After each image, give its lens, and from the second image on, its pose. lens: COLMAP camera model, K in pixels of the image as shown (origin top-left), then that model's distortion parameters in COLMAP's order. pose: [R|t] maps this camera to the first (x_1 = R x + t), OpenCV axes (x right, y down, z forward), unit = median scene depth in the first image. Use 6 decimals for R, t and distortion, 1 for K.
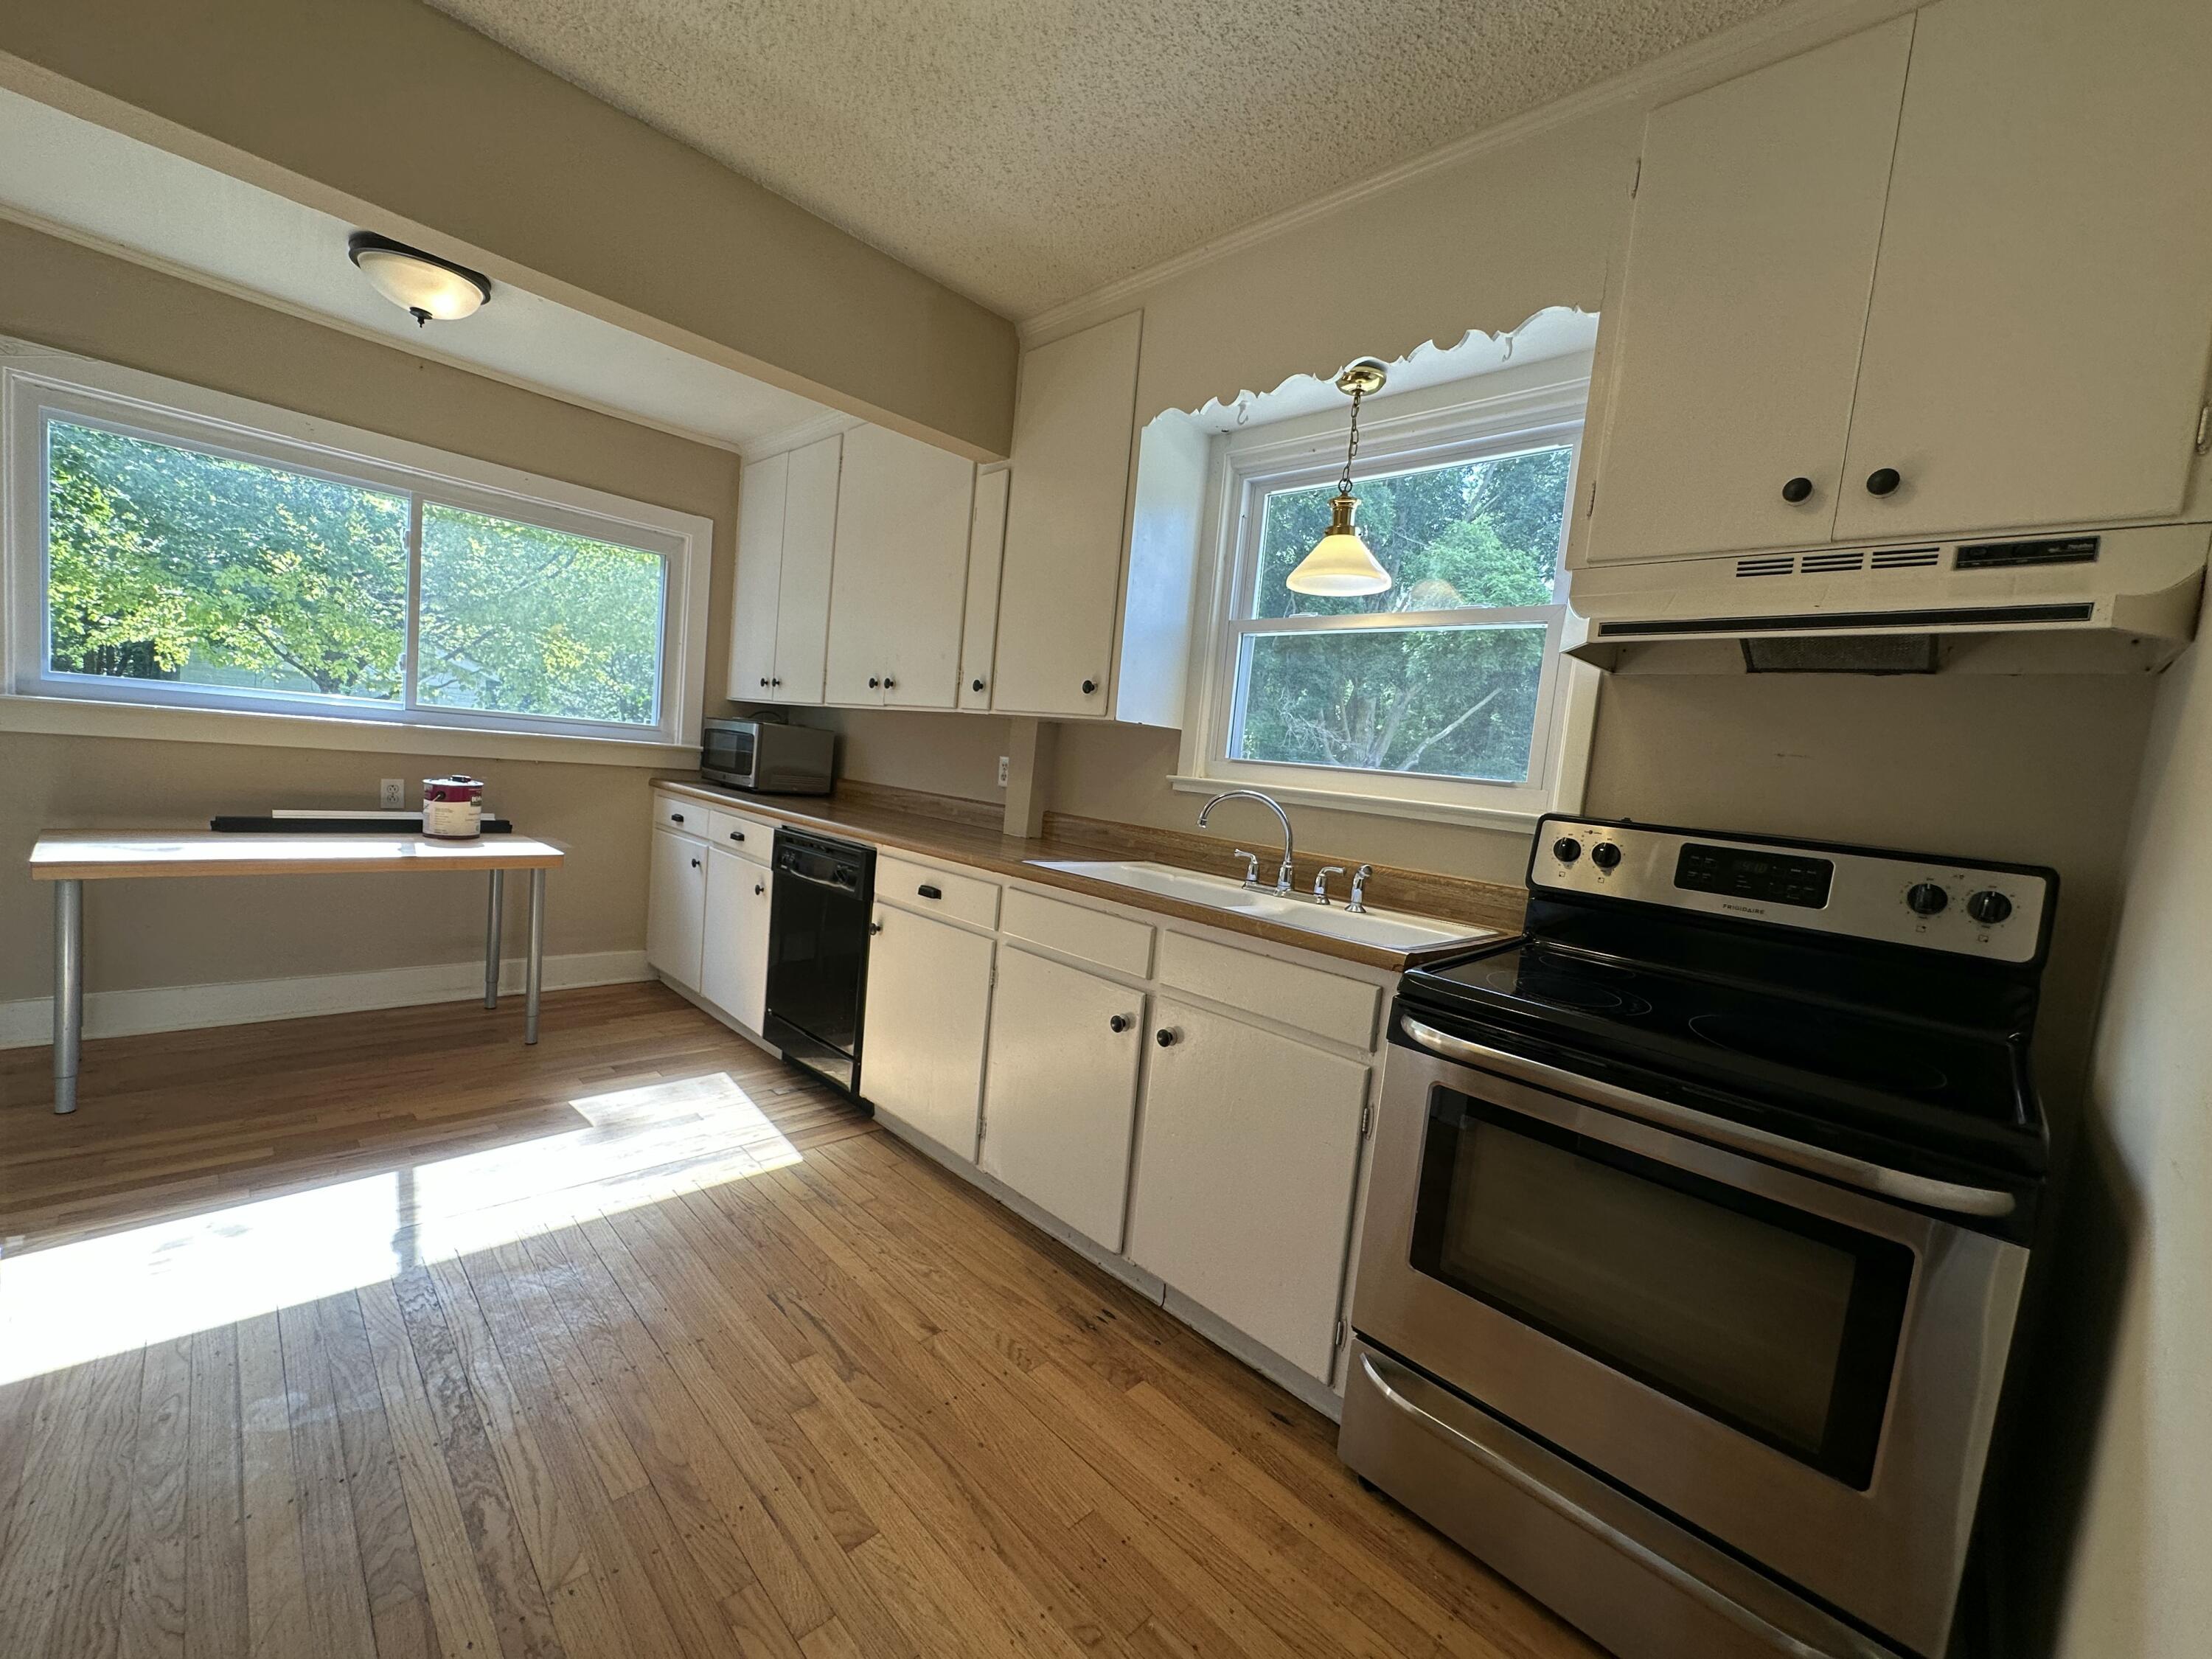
lens RADIAL K [[881.5, 0, 1108.0], [0, 881.5, 830.0], [0, 0, 1]] dist [-0.002735, 0.000576]
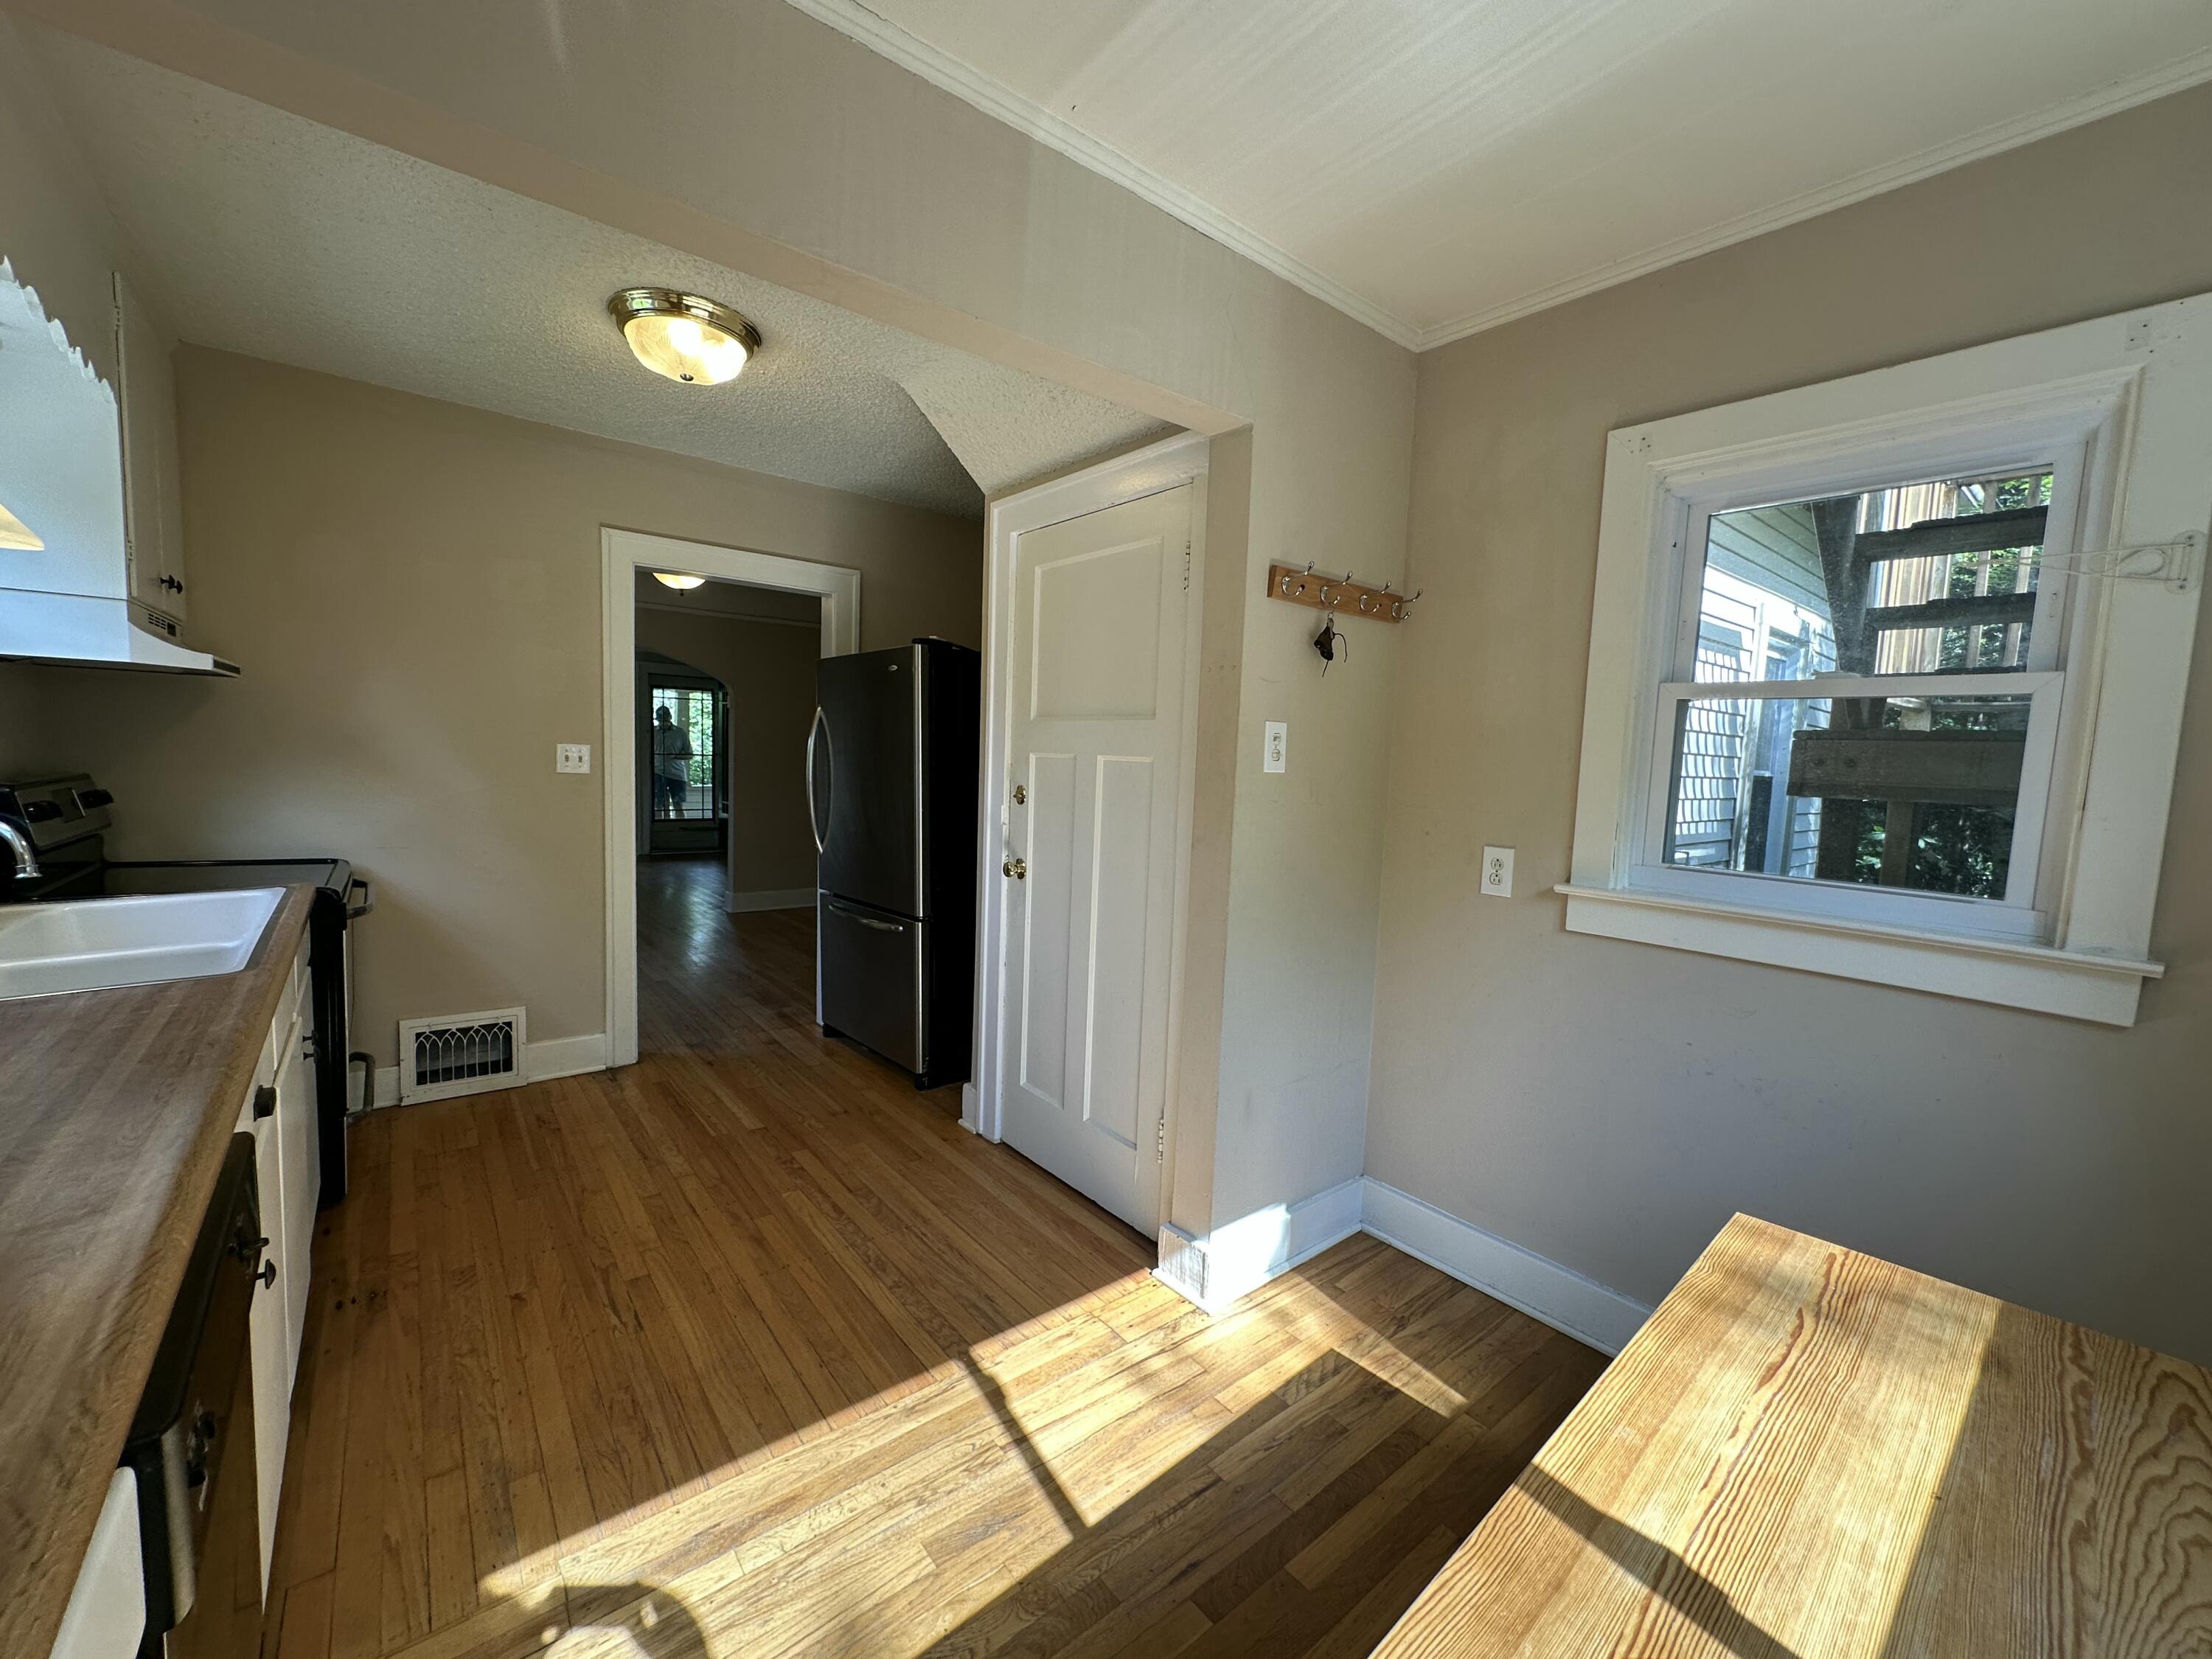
lens RADIAL K [[881.5, 0, 1108.0], [0, 881.5, 830.0], [0, 0, 1]] dist [-0.002735, 0.000576]
pose [[-0.984162, -0.139729, 0.109094, -0.935688], [-0.118183, 0.975848, 0.183723, -0.309793], [-0.132130, 0.167920, -0.976906, 1.796611]]
